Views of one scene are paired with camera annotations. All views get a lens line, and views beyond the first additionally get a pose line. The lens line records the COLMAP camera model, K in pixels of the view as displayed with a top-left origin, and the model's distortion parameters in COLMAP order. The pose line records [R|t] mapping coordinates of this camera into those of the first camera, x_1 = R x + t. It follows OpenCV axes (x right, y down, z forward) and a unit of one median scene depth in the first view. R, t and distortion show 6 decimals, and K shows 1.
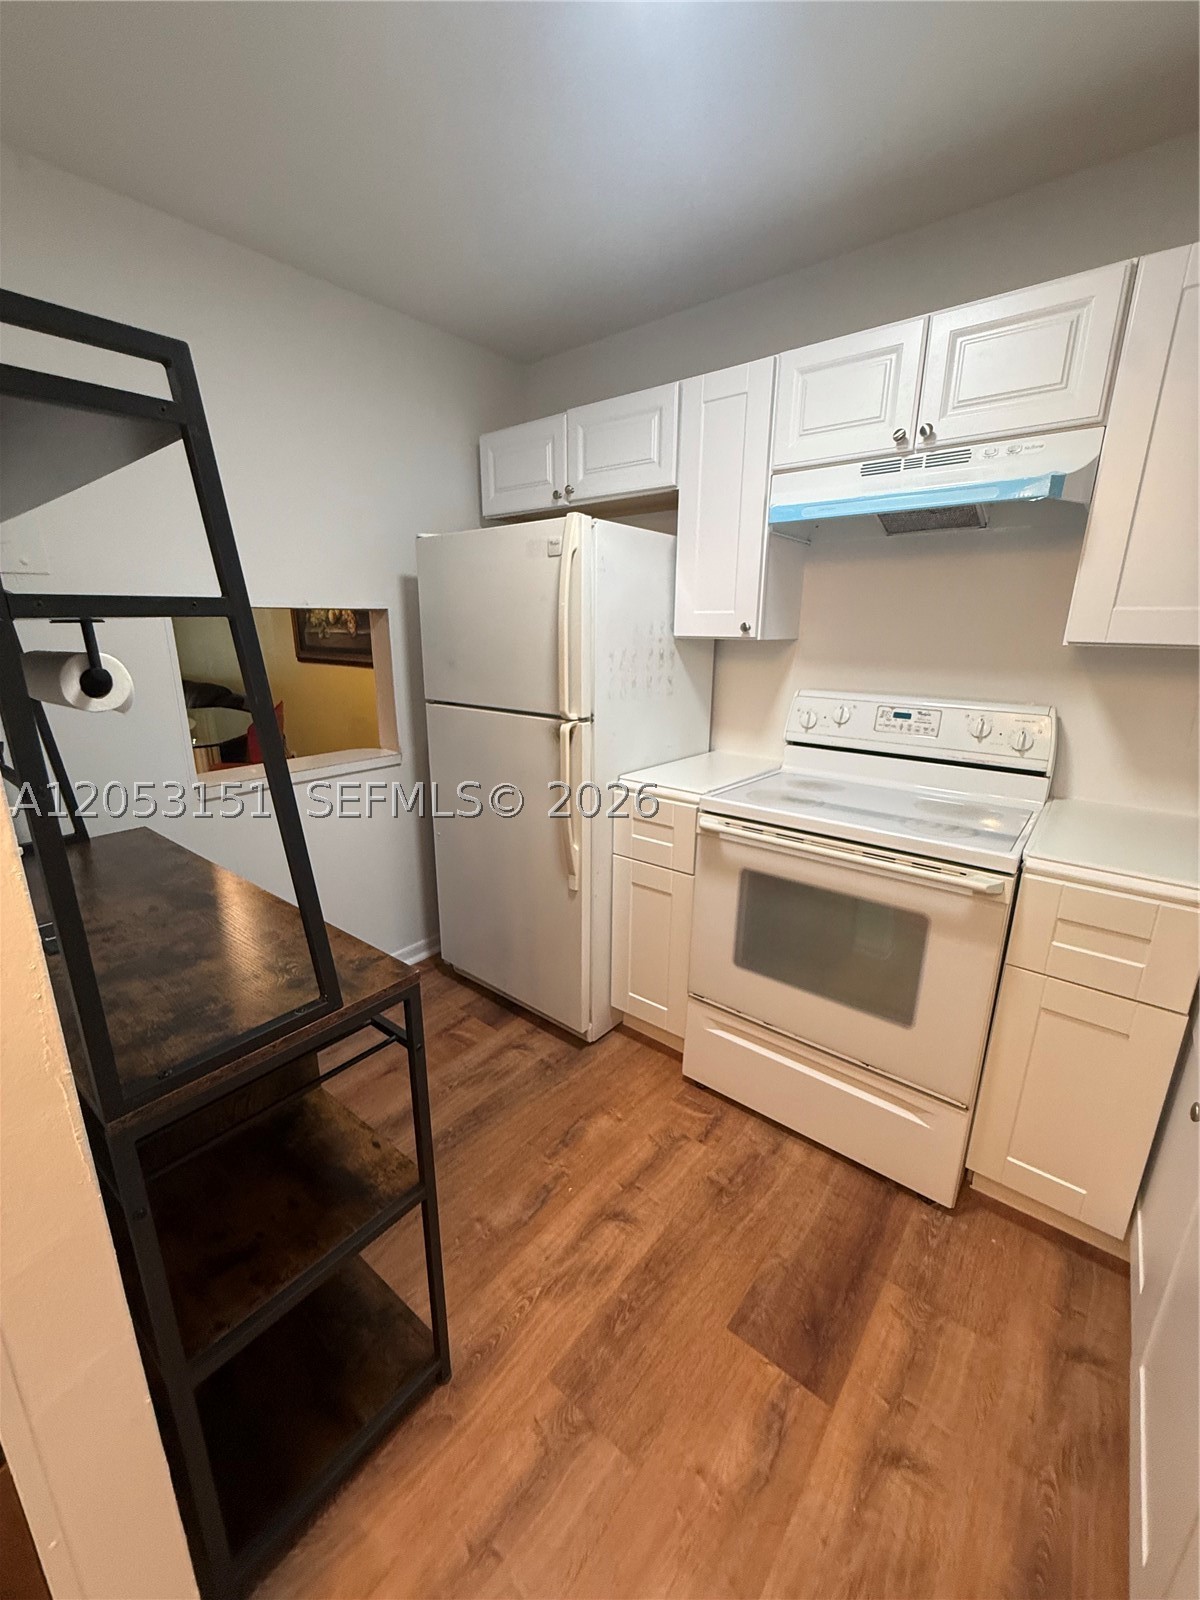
lens RADIAL K [[648.0, 0, 591.3], [0, 648.0, 801.7], [0, 0, 1]] dist [-0.004100, 0.000327]
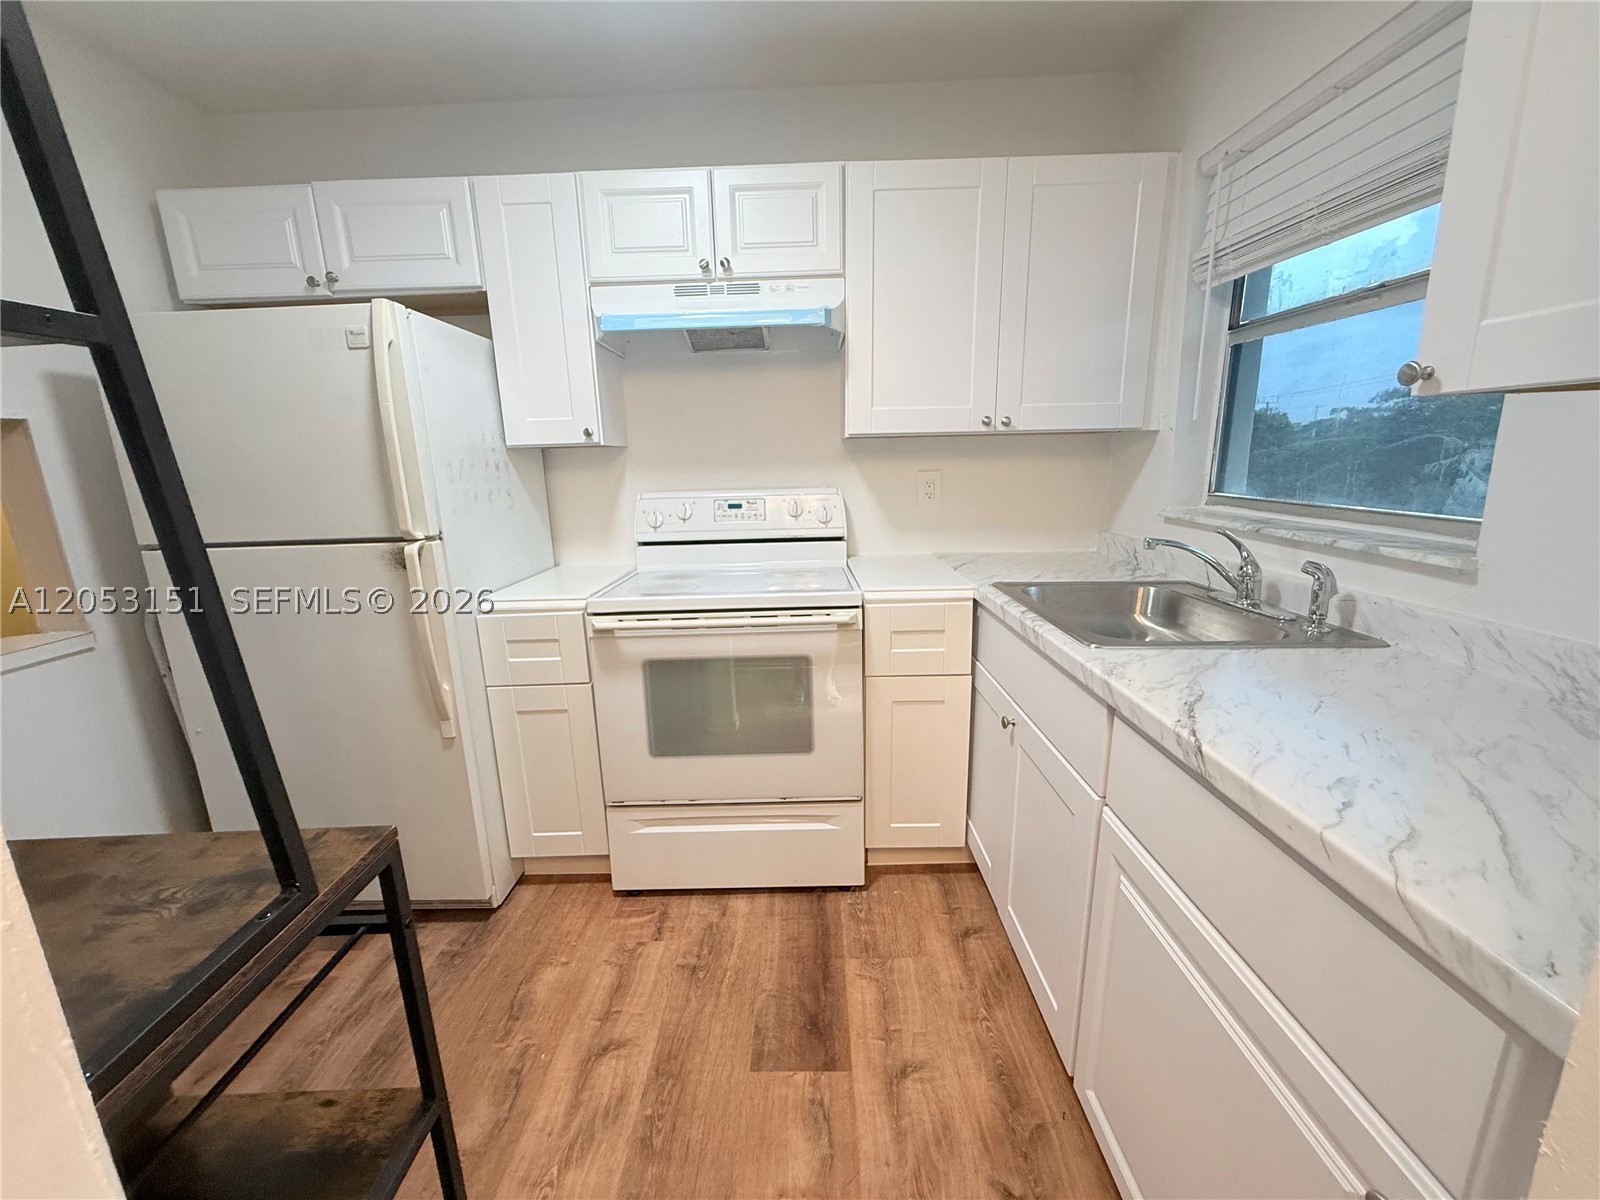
lens RADIAL K [[648.0, 0, 803.9], [0, 648.0, 605.4], [0, 0, 1]] dist [-0.004100, 0.000327]
pose [[0.772969, -0.170172, 0.611196, -0.195491], [0.198237, 0.979904, 0.022123, 0.047785], [-0.602679, 0.104061, 0.791170, 0.023416]]
